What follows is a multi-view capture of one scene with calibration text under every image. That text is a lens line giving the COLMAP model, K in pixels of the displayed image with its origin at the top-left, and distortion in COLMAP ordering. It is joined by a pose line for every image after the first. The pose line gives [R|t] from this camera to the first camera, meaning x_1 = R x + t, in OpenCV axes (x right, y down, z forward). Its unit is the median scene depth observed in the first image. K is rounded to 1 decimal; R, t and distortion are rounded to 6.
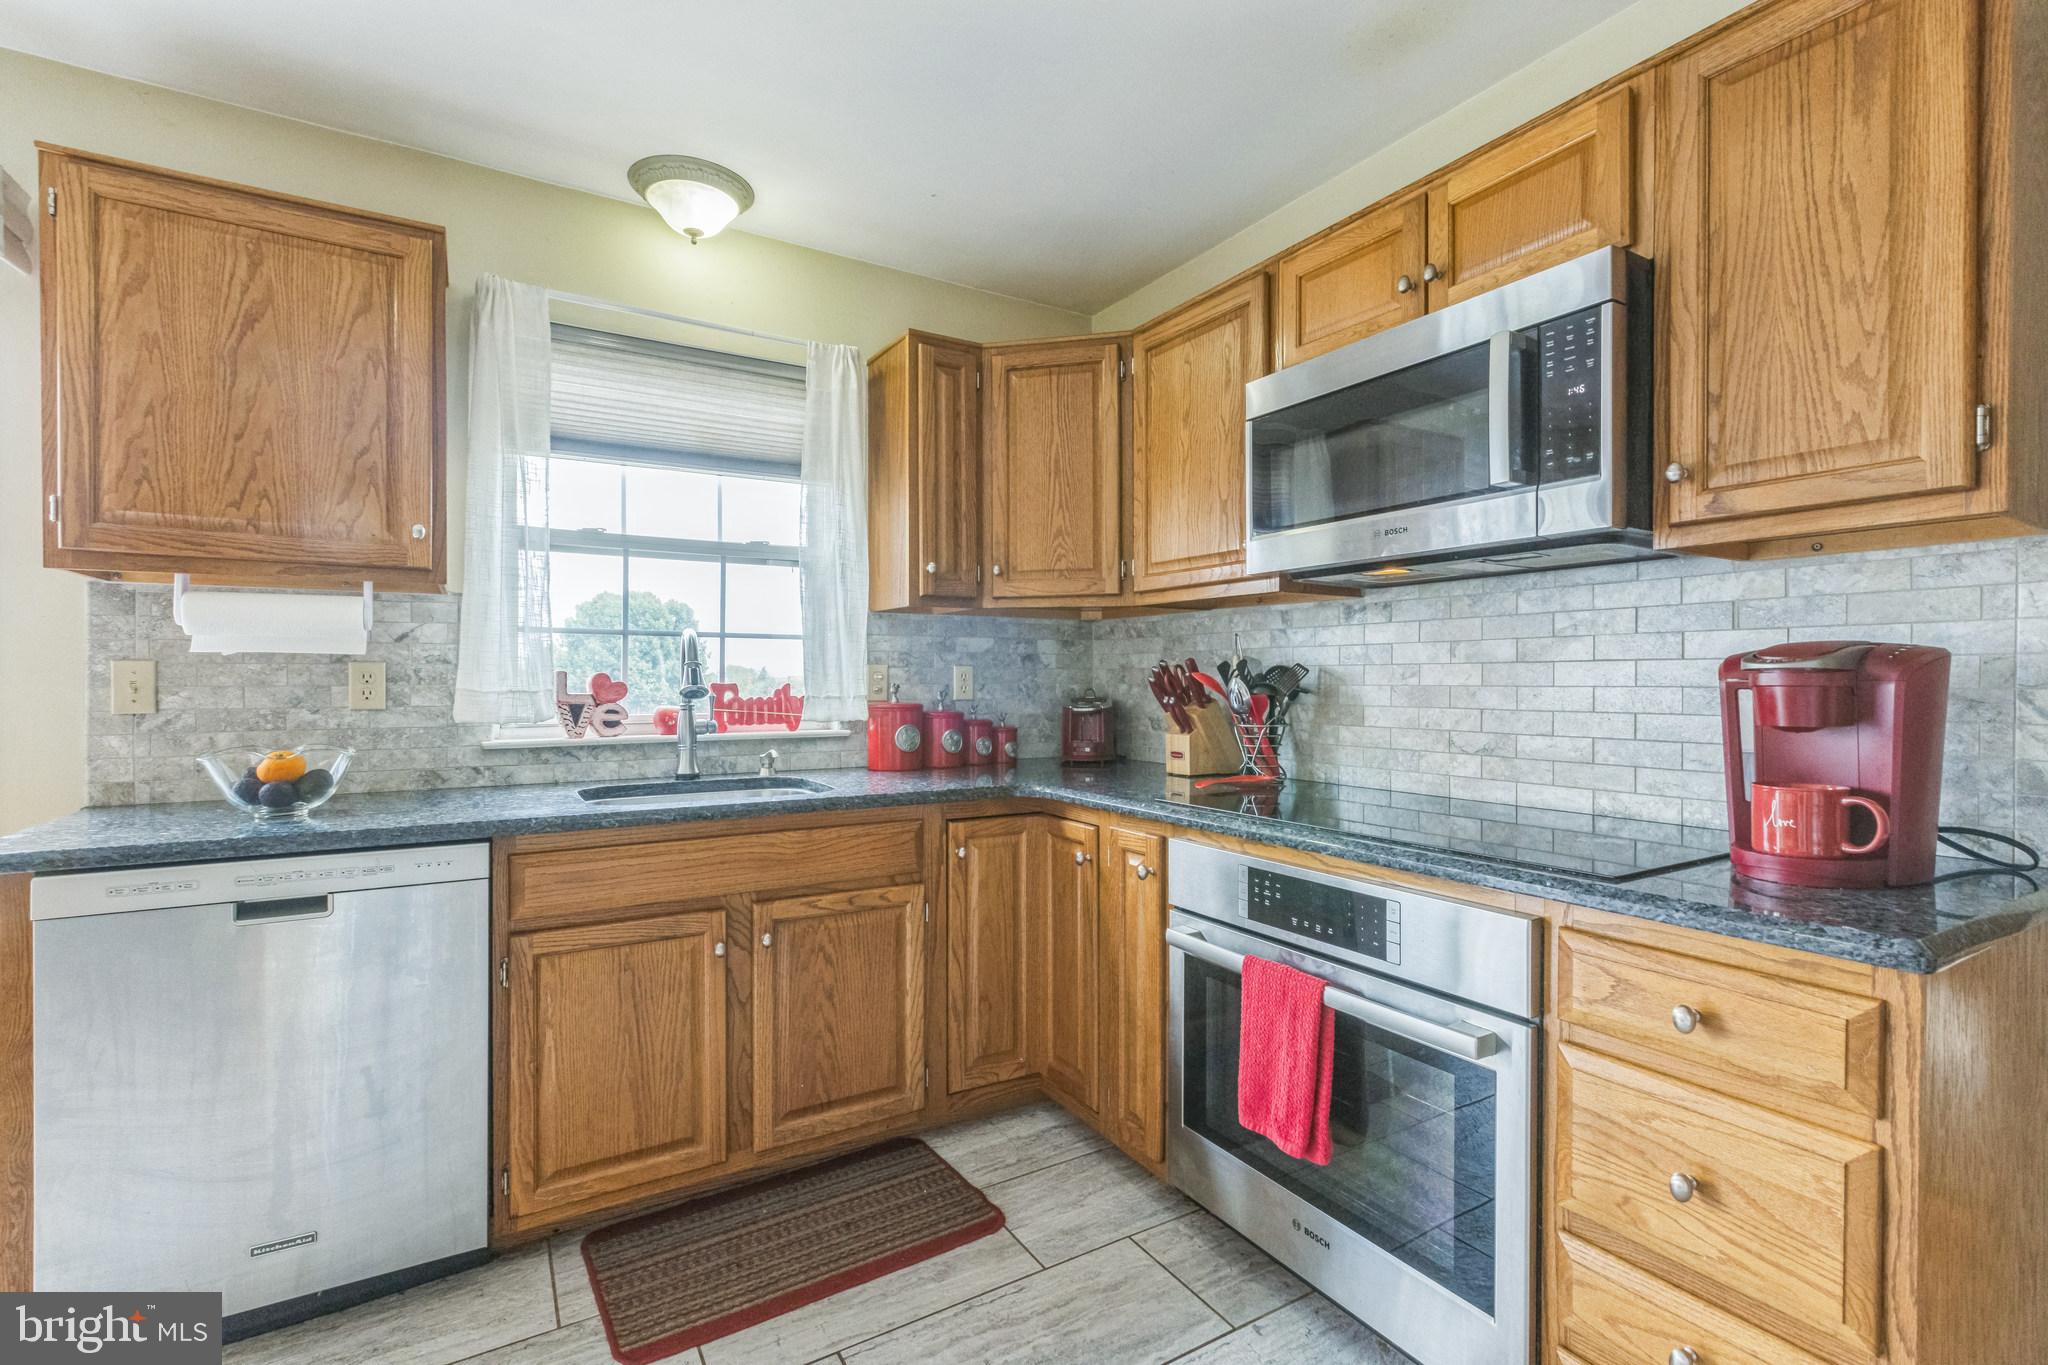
lens RADIAL K [[911.9, 0, 1030.2], [0, 911.9, 684.0], [0, 0, 1]] dist [0.004639, -0.000164]
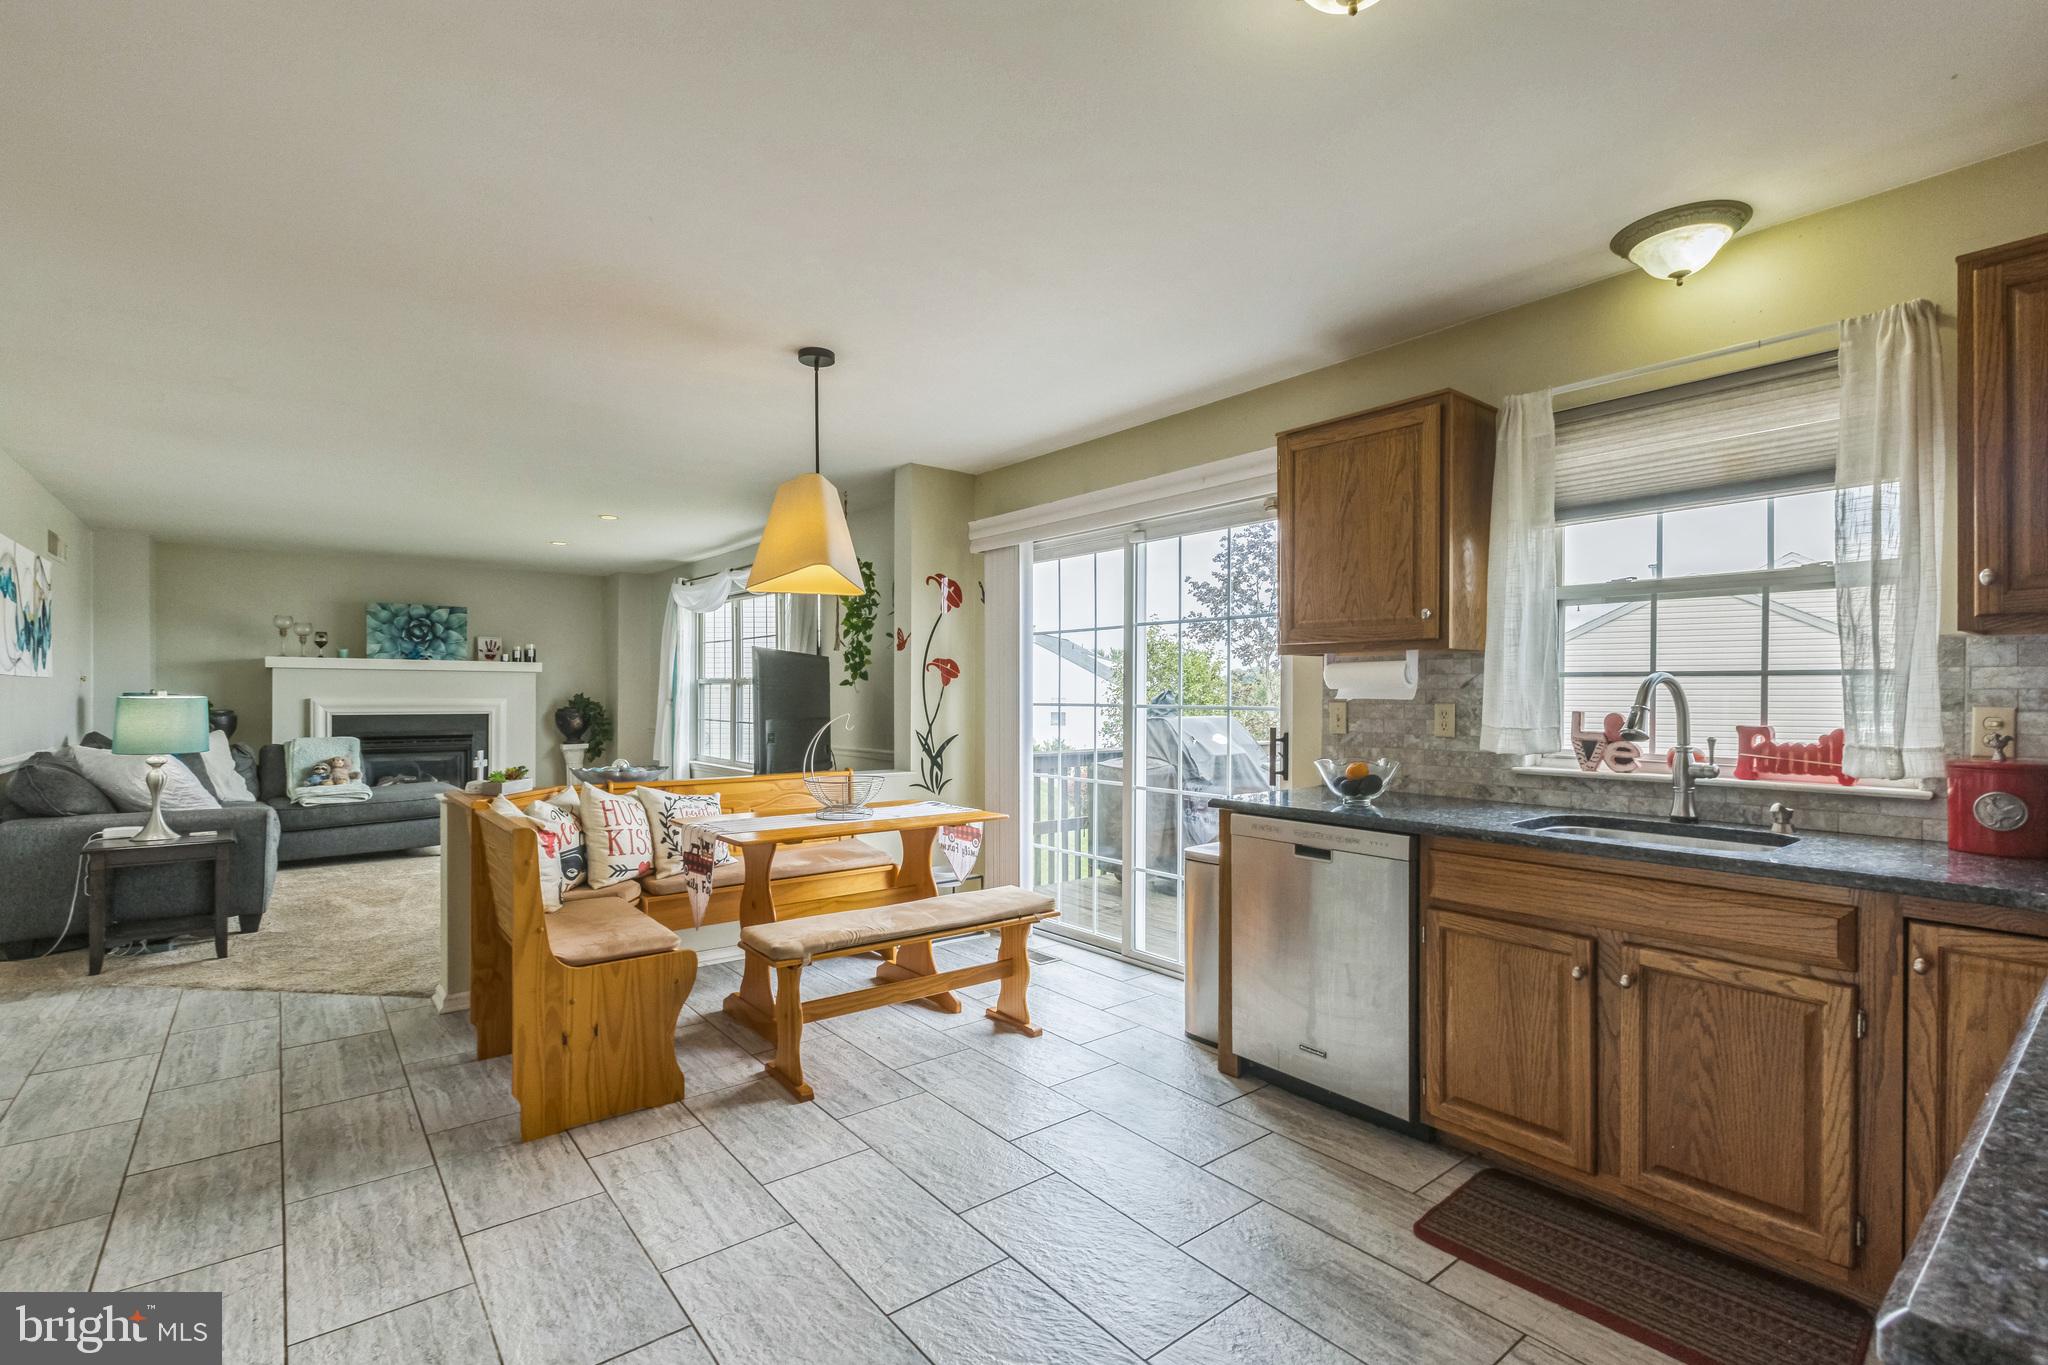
lens RADIAL K [[922.2, 0, 1021.6], [0, 922.2, 702.4], [0, 0, 1]] dist [0.000678, -0.000082]
pose [[0.128687, 0.009132, -0.991643, 0.572630], [-0.008571, 0.999930, 0.008096, -0.030300], [0.991648, 0.007457, 0.128756, 0.169687]]
